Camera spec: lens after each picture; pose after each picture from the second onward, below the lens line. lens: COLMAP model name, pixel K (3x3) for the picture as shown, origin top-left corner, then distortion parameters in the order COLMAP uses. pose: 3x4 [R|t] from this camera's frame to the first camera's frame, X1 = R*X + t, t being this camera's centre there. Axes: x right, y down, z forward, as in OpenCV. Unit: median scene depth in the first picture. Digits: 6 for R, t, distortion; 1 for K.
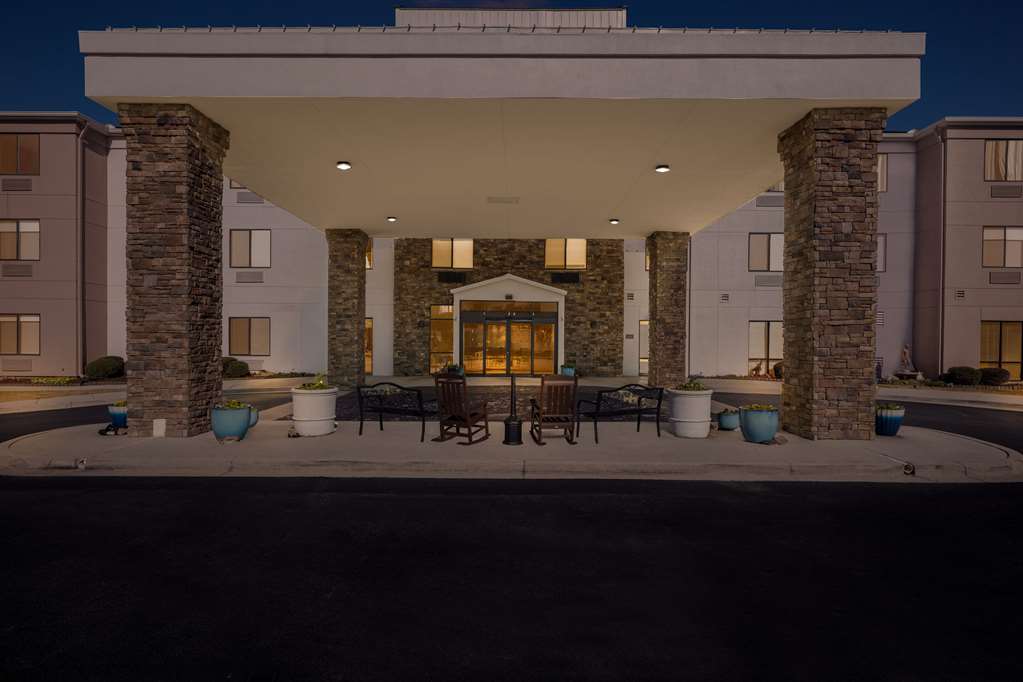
lens RADIAL K [[506.8, 0, 493.2], [0, 506.8, 346.4], [0, 0, 1]] dist [-0.005711, -0.000556]
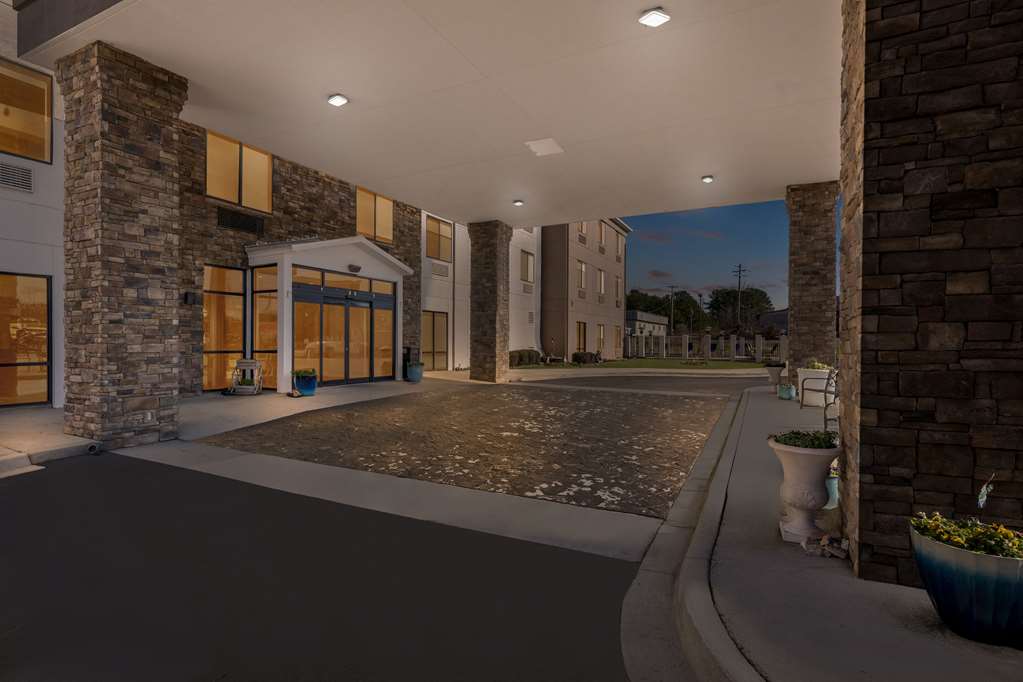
lens RADIAL K [[506.8, 0, 506.8], [0, 506.8, 347.1], [0, 0, 1]] dist [-0.005711, -0.000556]
pose [[0.455363, -0.016865, 0.890146, -0.491661], [0.008289, 0.999858, 0.014703, 0.001725], [-0.890267, 0.000683, 0.455438, 0.495514]]
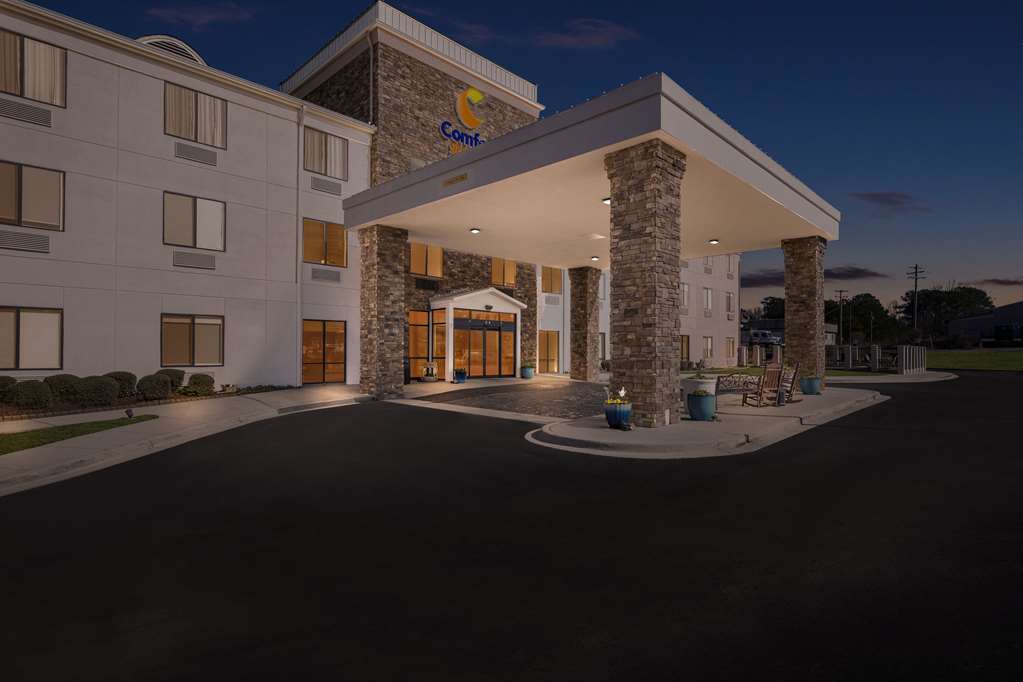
lens RADIAL K [[506.8, 0, 492.8], [0, 506.8, 349.4], [0, 0, 1]] dist [-0.005711, -0.000556]
pose [[0.715853, -0.004589, 0.698236, -0.752662], [0.010436, 0.999937, -0.004127, 0.001175], [-0.698173, 0.010241, 0.715856, 0.180780]]
